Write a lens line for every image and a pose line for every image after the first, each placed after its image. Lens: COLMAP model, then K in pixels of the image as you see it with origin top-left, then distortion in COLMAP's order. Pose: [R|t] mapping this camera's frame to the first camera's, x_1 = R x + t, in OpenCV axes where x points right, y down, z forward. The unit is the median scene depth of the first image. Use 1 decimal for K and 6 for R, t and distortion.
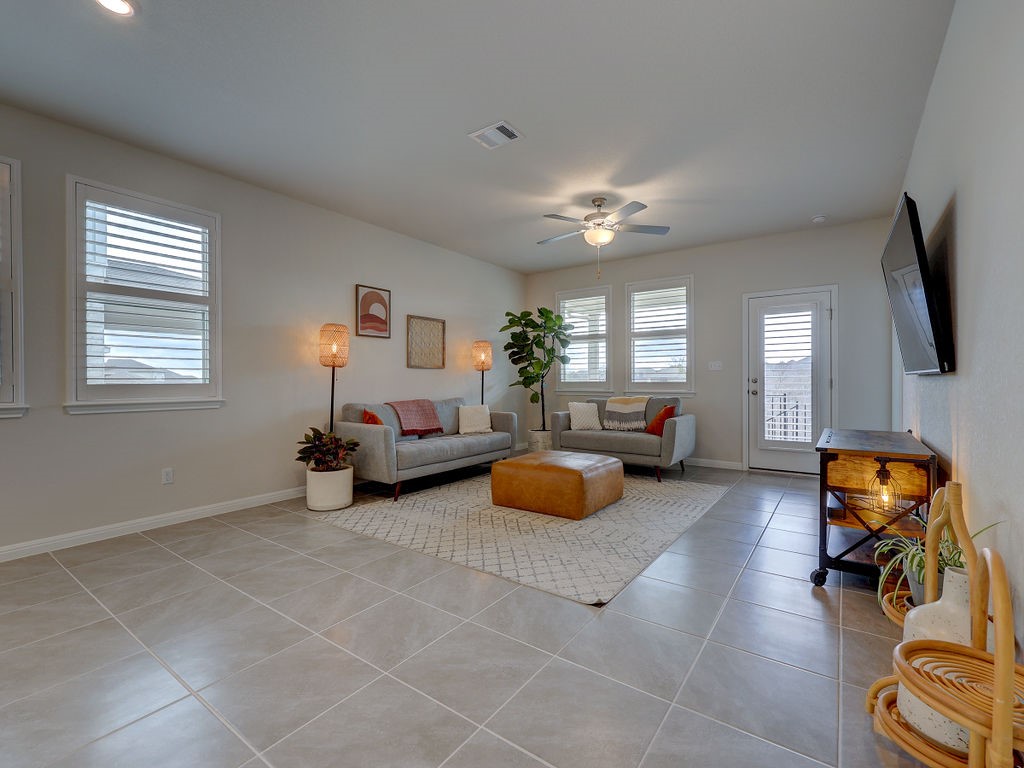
lens RADIAL K [[462.0, 0, 514.3], [0, 462.0, 382.0], [0, 0, 1]] dist [-0.003468, 0.001823]
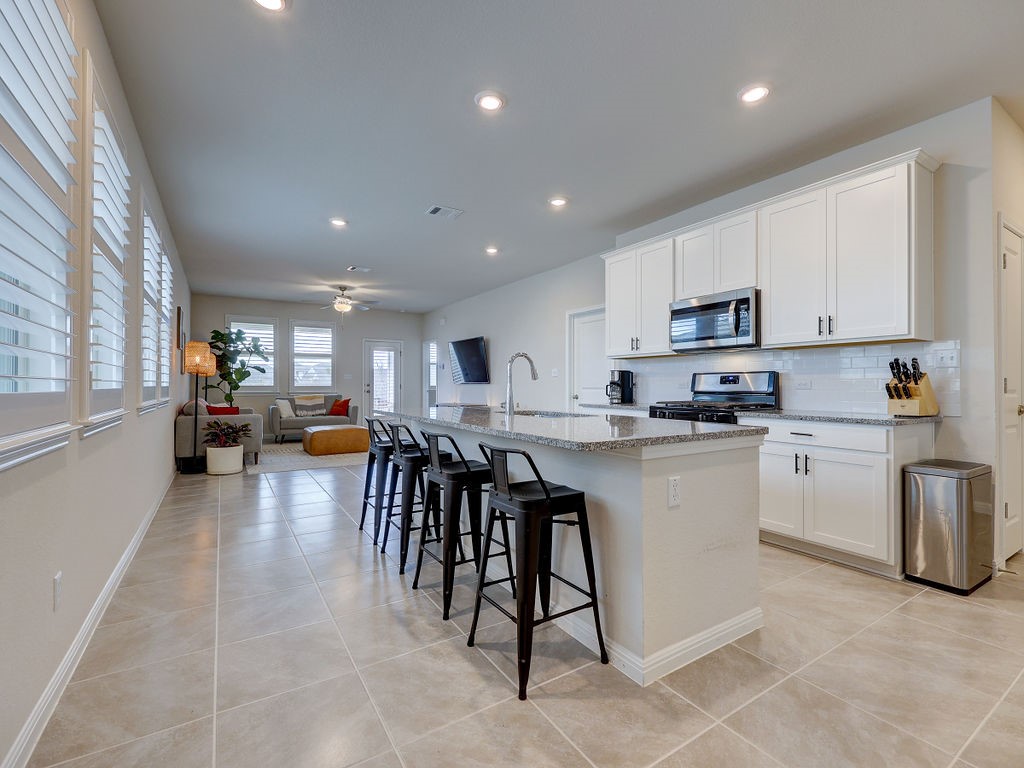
lens RADIAL K [[462.0, 0, 513.7], [0, 462.0, 381.1], [0, 0, 1]] dist [-0.003468, 0.001823]
pose [[0.379505, 0.009944, 0.925136, -1.278600], [0.003837, 0.999917, -0.012322, 0.007984], [-0.925182, 0.008226, 0.379435, -0.338868]]
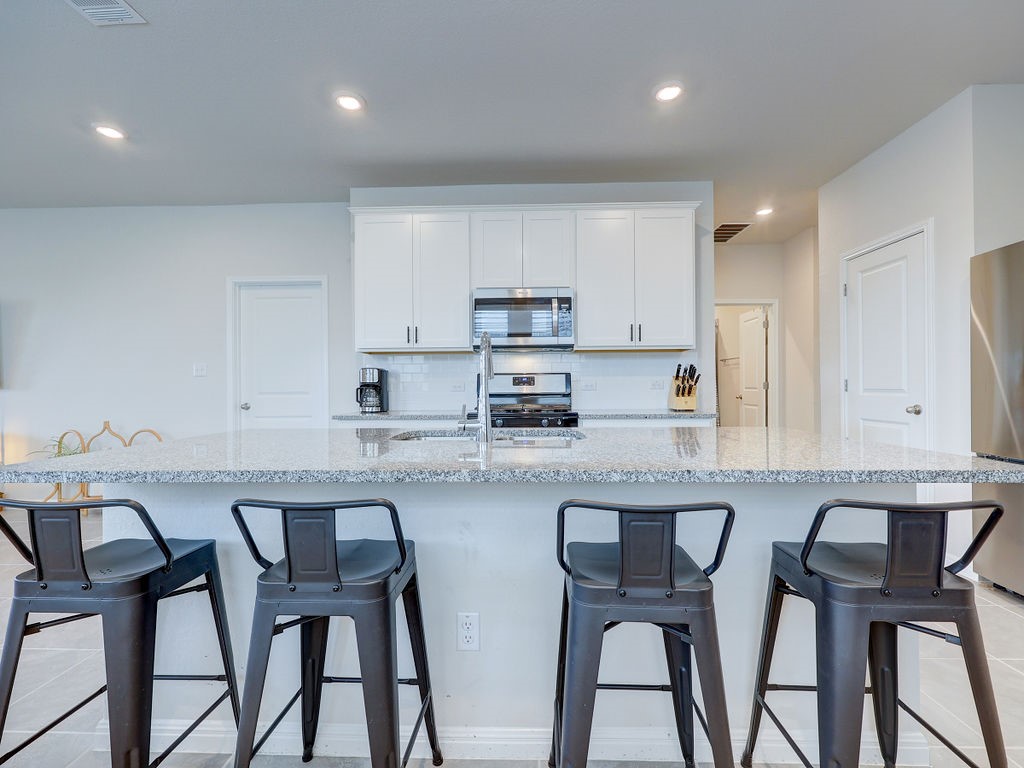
lens RADIAL K [[462.0, 0, 503.0], [0, 462.0, 397.4], [0, 0, 1]] dist [-0.003468, 0.001823]
pose [[-0.538083, -0.018905, 0.842680, -0.988884], [0.012189, 0.999469, 0.030206, 0.000028], [-0.842803, 0.026525, -0.537567, 0.109312]]
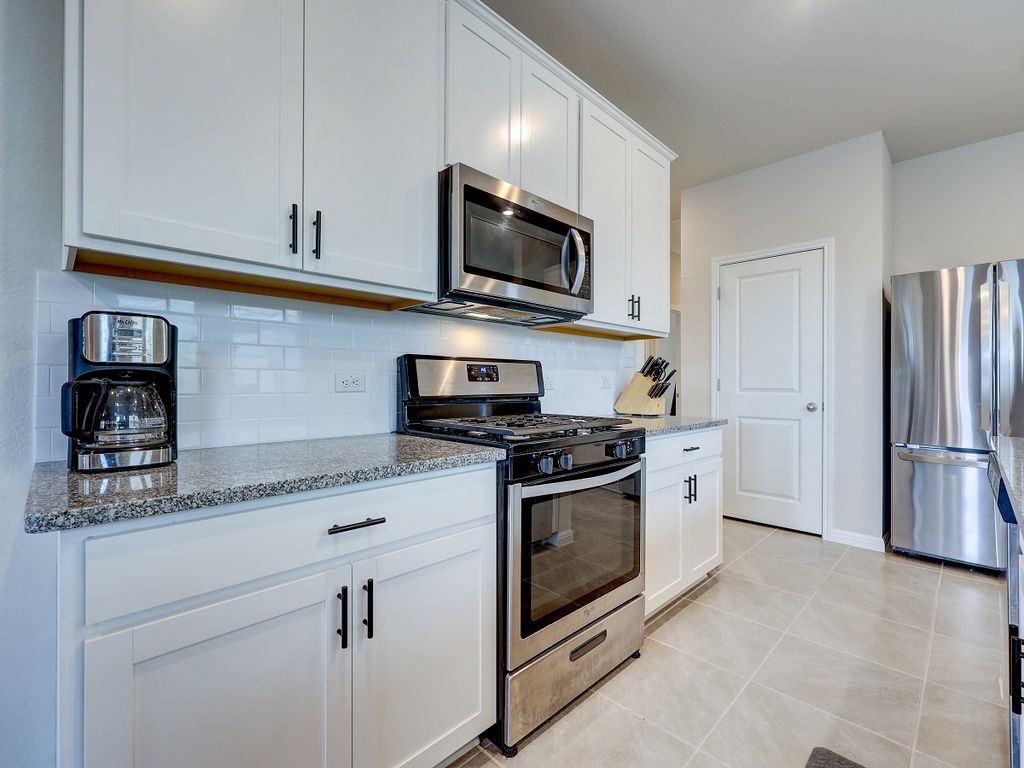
lens RADIAL K [[462.0, 0, 506.7], [0, 462.0, 382.0], [0, 0, 1]] dist [-0.003468, 0.001823]
pose [[-0.985802, -0.004268, 0.167857, -0.384206], [-0.003395, 0.999979, 0.005484, 0.002419], [-0.167877, 0.004836, -0.985796, 0.062590]]
